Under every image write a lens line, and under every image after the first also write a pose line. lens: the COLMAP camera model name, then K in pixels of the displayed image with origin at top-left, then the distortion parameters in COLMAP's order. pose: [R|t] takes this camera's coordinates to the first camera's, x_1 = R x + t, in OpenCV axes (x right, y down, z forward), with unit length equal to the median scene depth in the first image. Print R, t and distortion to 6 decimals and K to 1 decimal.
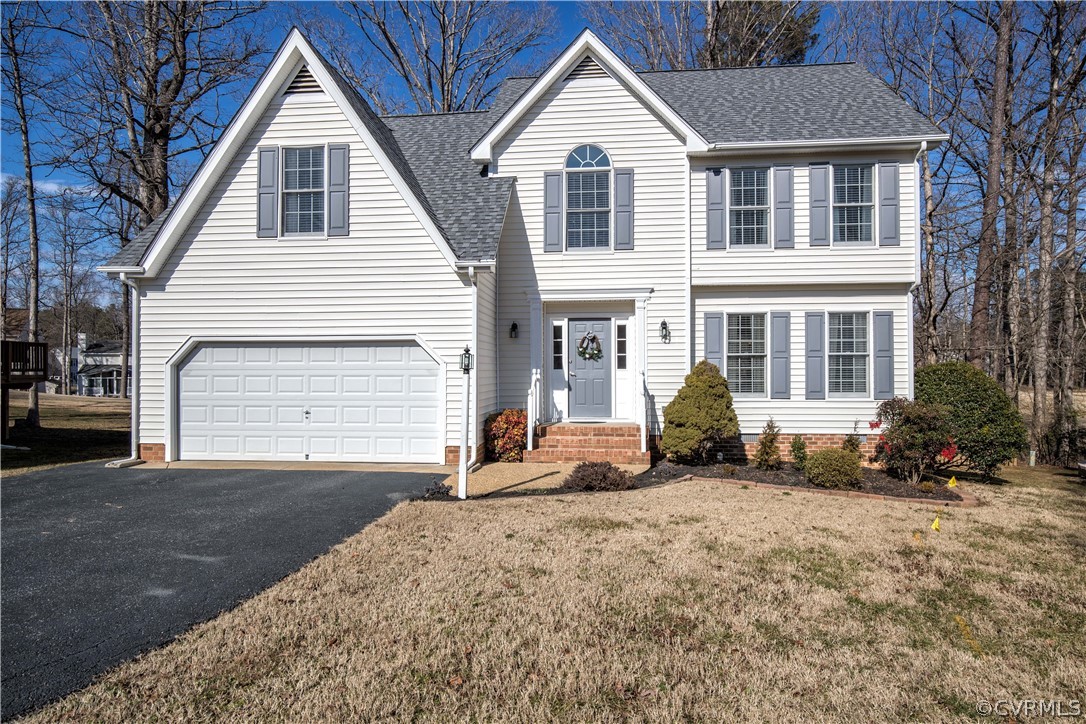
lens RADIAL K [[661.5, 0, 543.0], [0, 661.5, 362.0], [0, 0, 1]] dist [-0.007317, -0.001837]
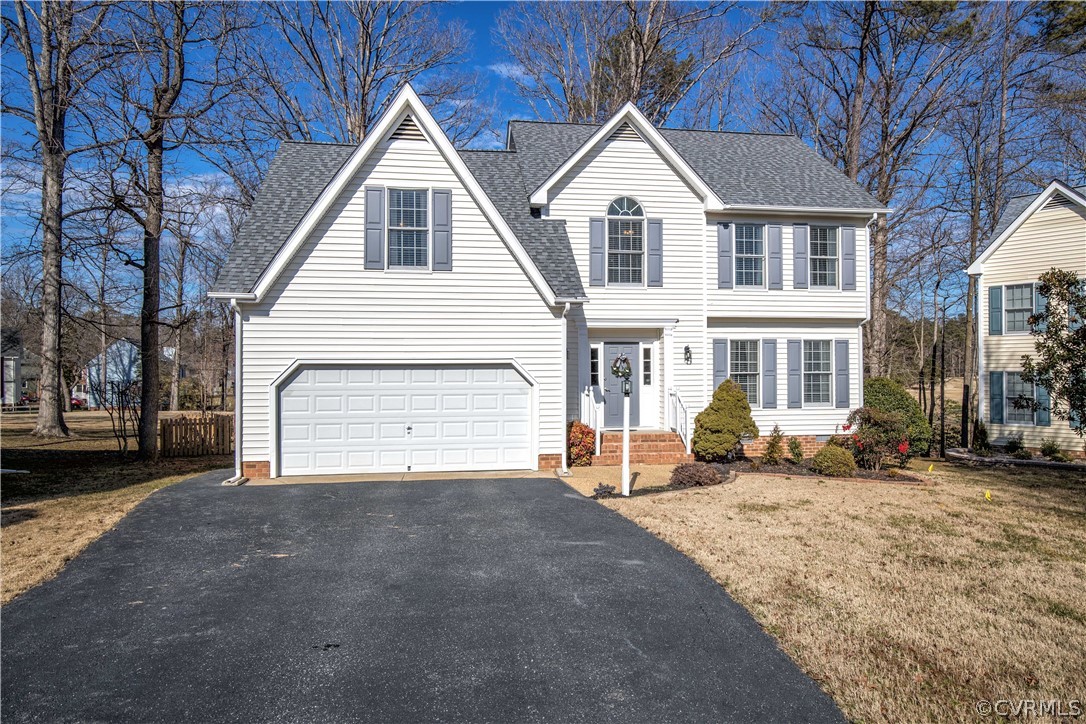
lens RADIAL K [[661.5, 0, 543.0], [0, 661.5, 362.0], [0, 0, 1]] dist [-0.007317, -0.001837]
pose [[0.969753, 0.001417, 0.244083, -0.375953], [-0.000518, 0.999993, -0.003746, -0.028015], [-0.244086, 0.003506, 0.969747, -0.118763]]
